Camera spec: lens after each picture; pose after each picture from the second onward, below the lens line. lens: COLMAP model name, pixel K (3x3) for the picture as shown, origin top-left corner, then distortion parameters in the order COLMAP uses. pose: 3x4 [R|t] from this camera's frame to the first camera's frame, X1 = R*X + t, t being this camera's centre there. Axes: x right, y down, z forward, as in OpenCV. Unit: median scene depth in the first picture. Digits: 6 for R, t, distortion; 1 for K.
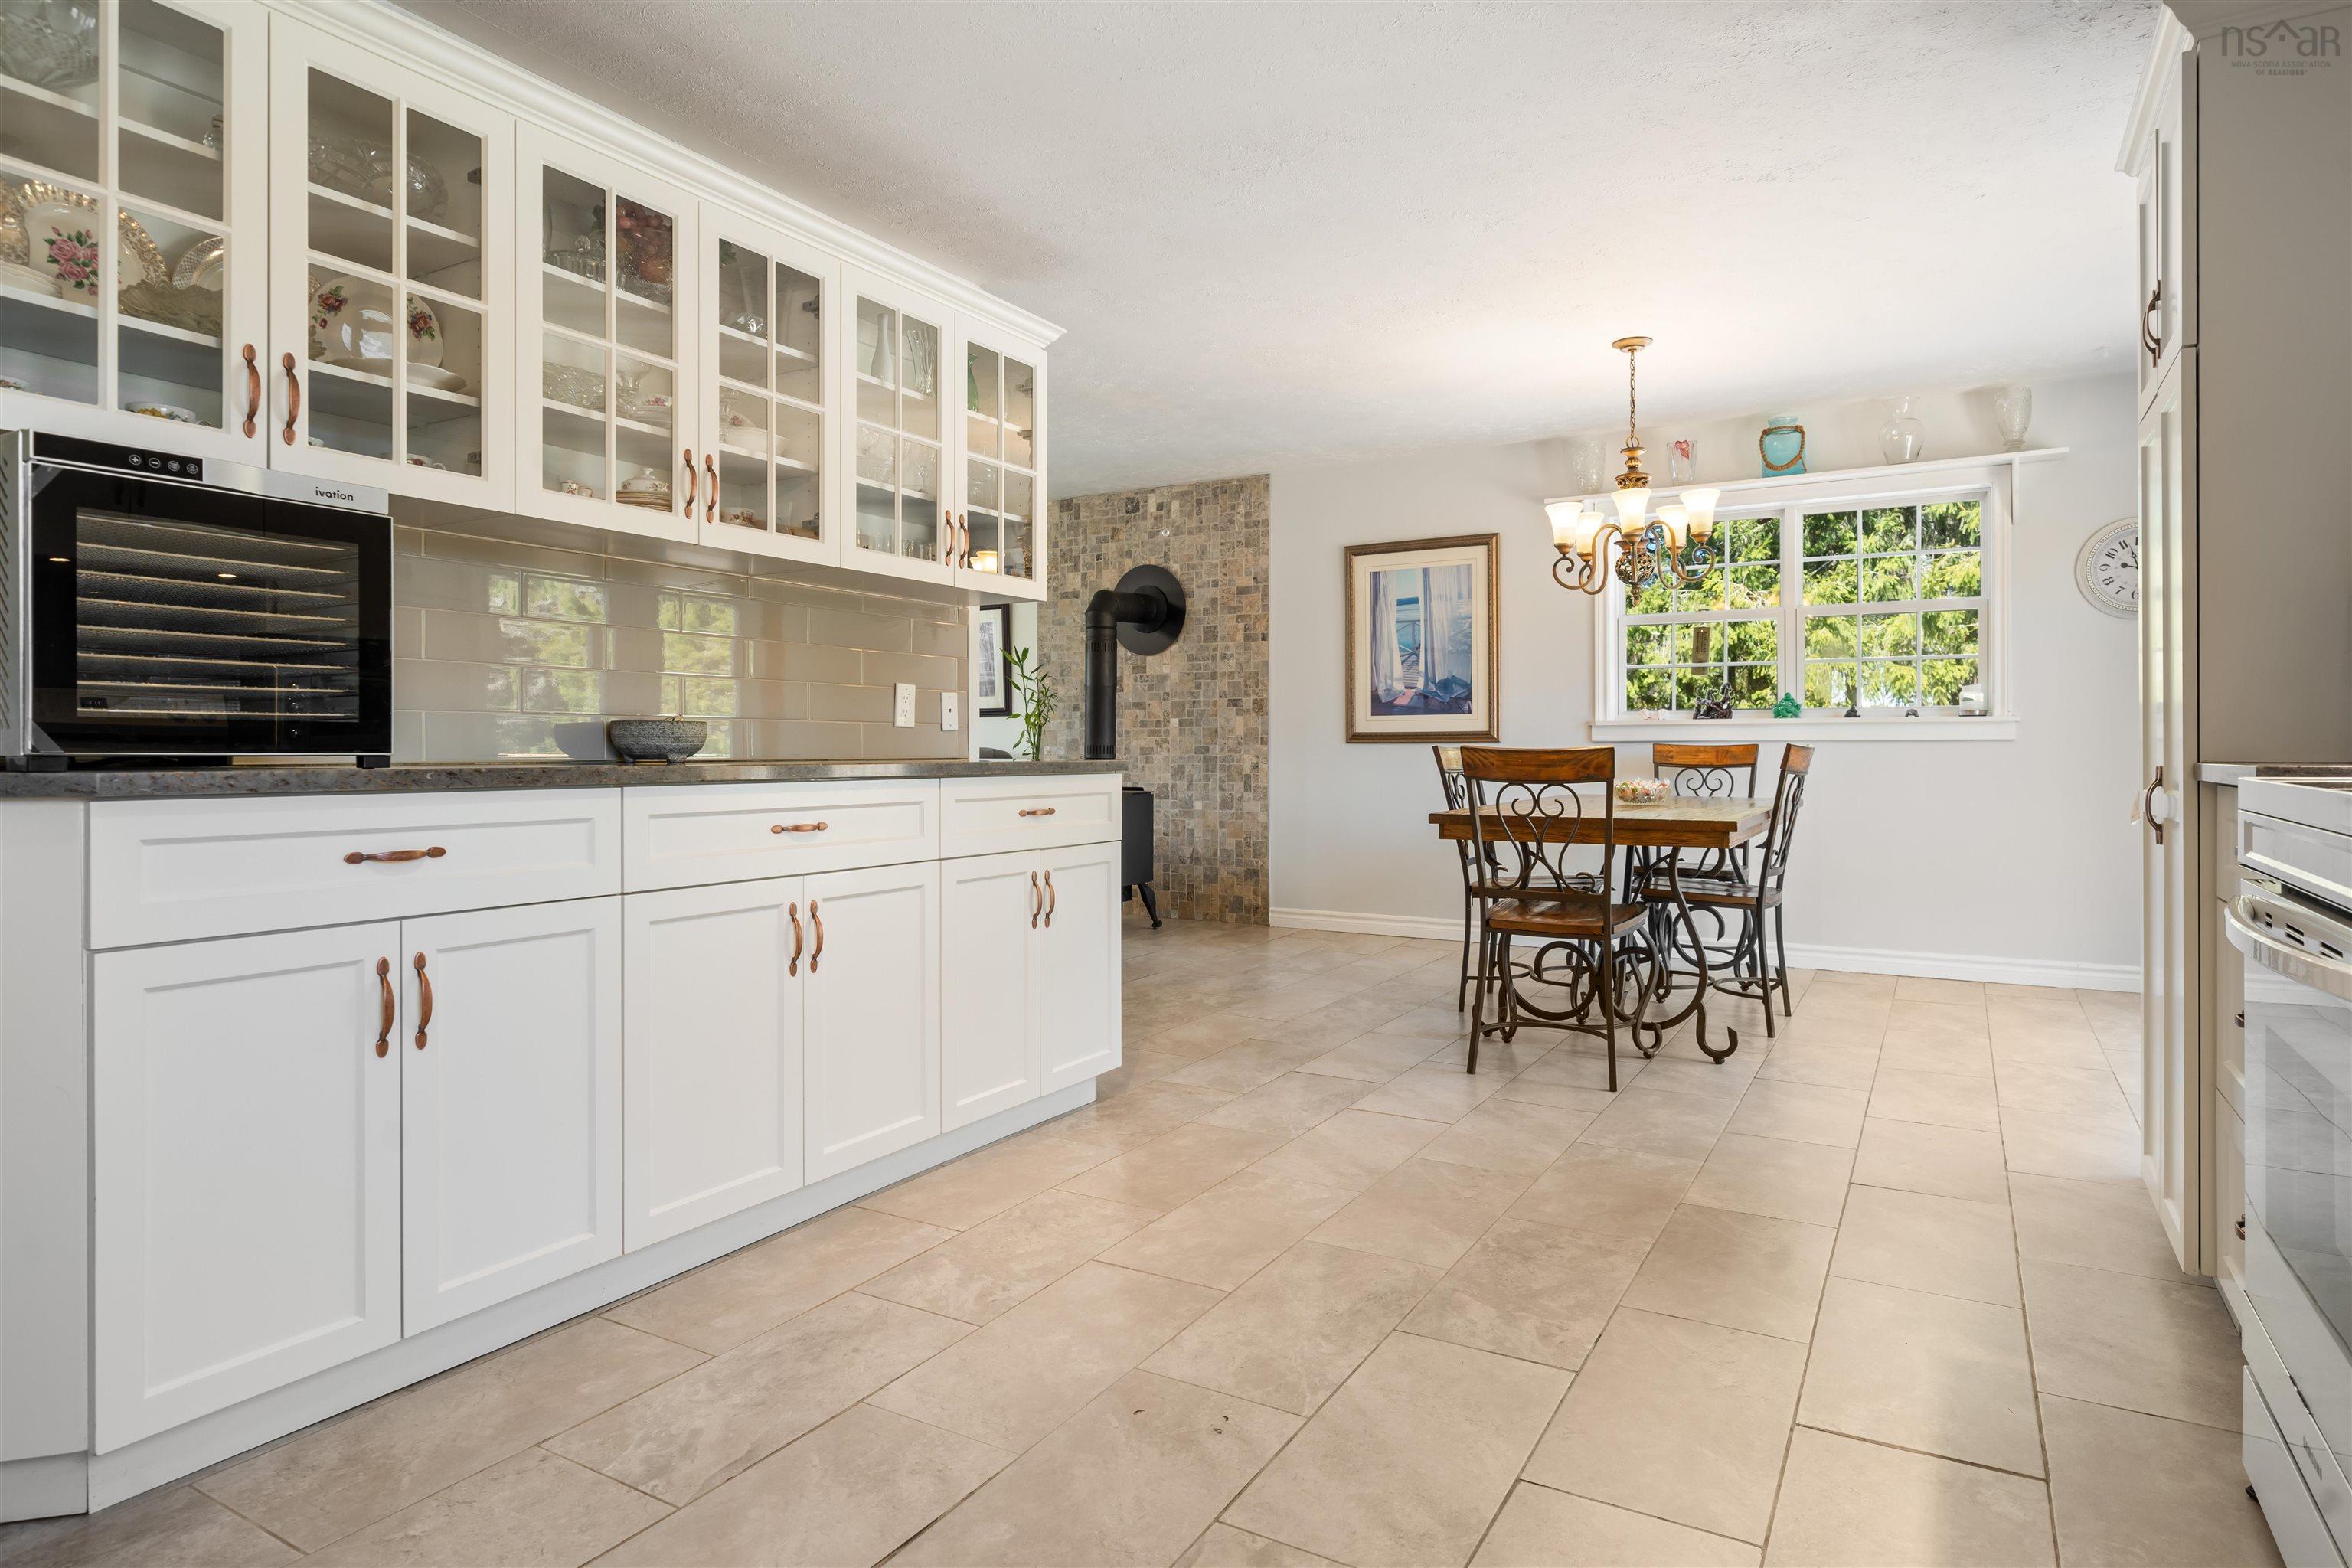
lens RADIAL K [[1303.3, 0, 1175.7], [0, 1303.3, 747.5], [0, 0, 1]] dist [-0.000670, -0.000324]
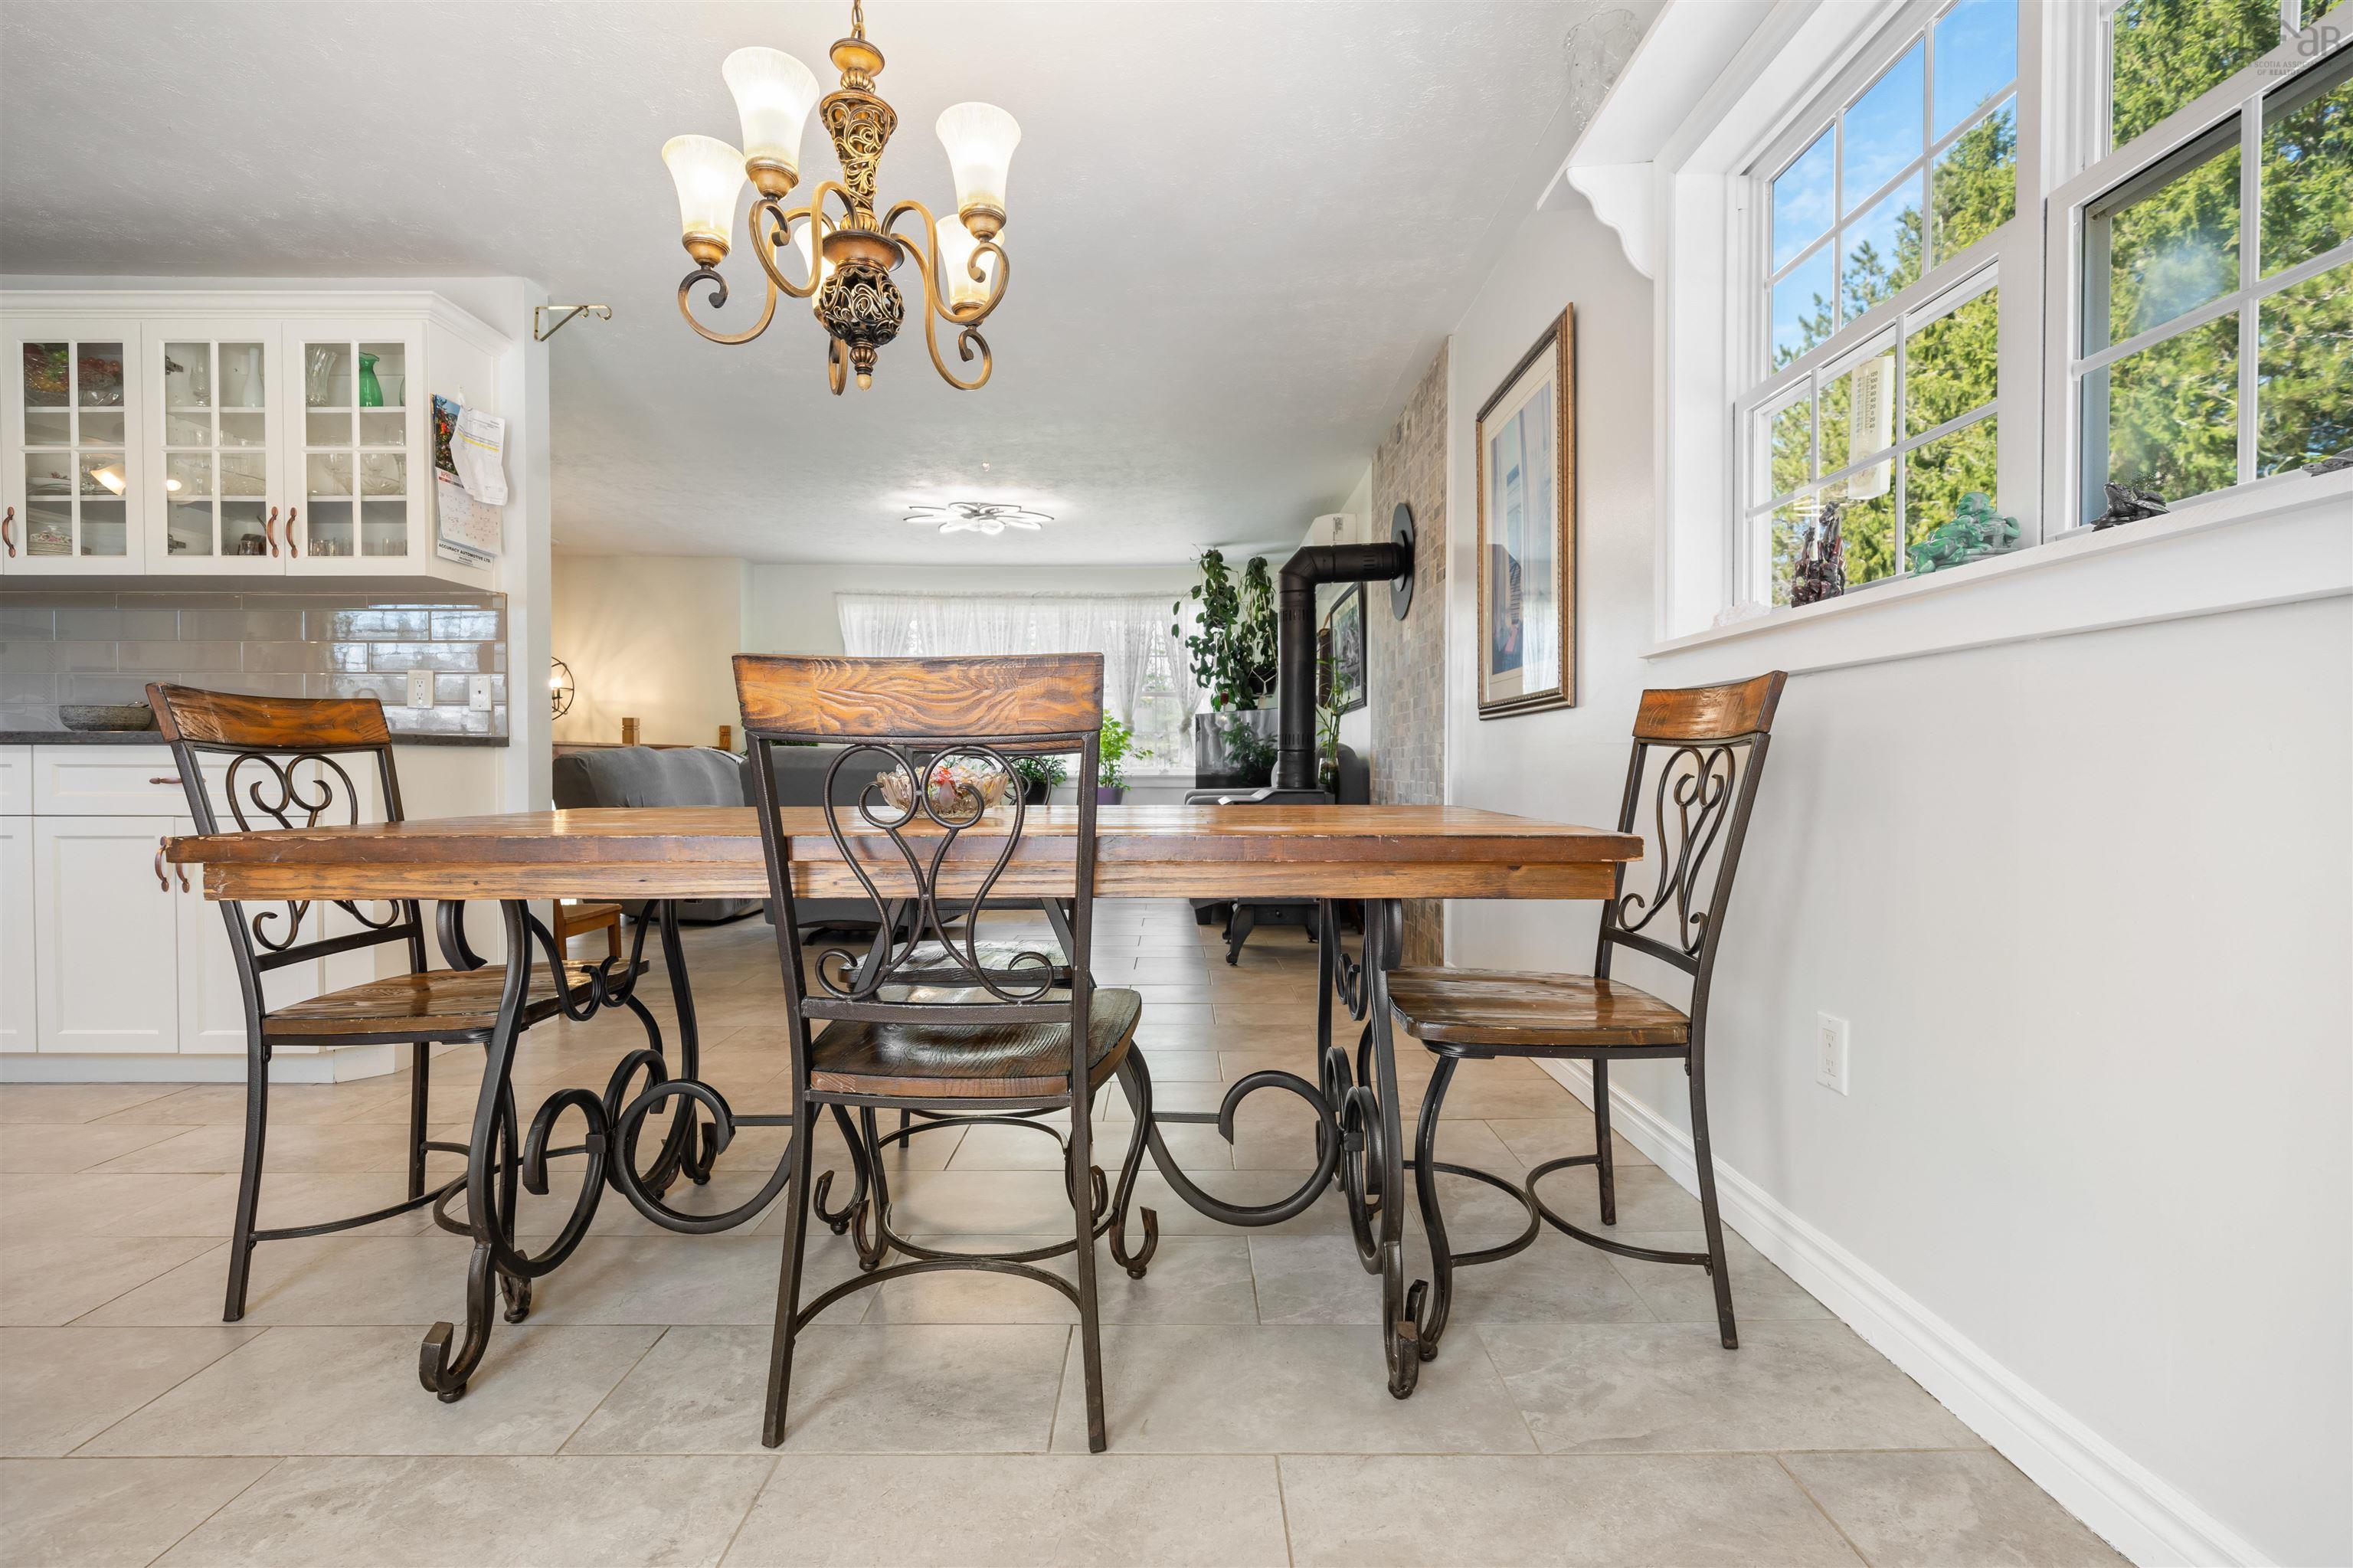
lens RADIAL K [[1017.0, 0, 1171.1], [0, 1017.0, 773.5], [0, 0, 1]] dist [0.016730, 0.000115]
pose [[0.505401, 0.006646, -0.862859, 1.010710], [-0.003135, 0.999978, 0.005865, 0.037562], [0.862879, -0.000259, 0.505411, 1.272458]]
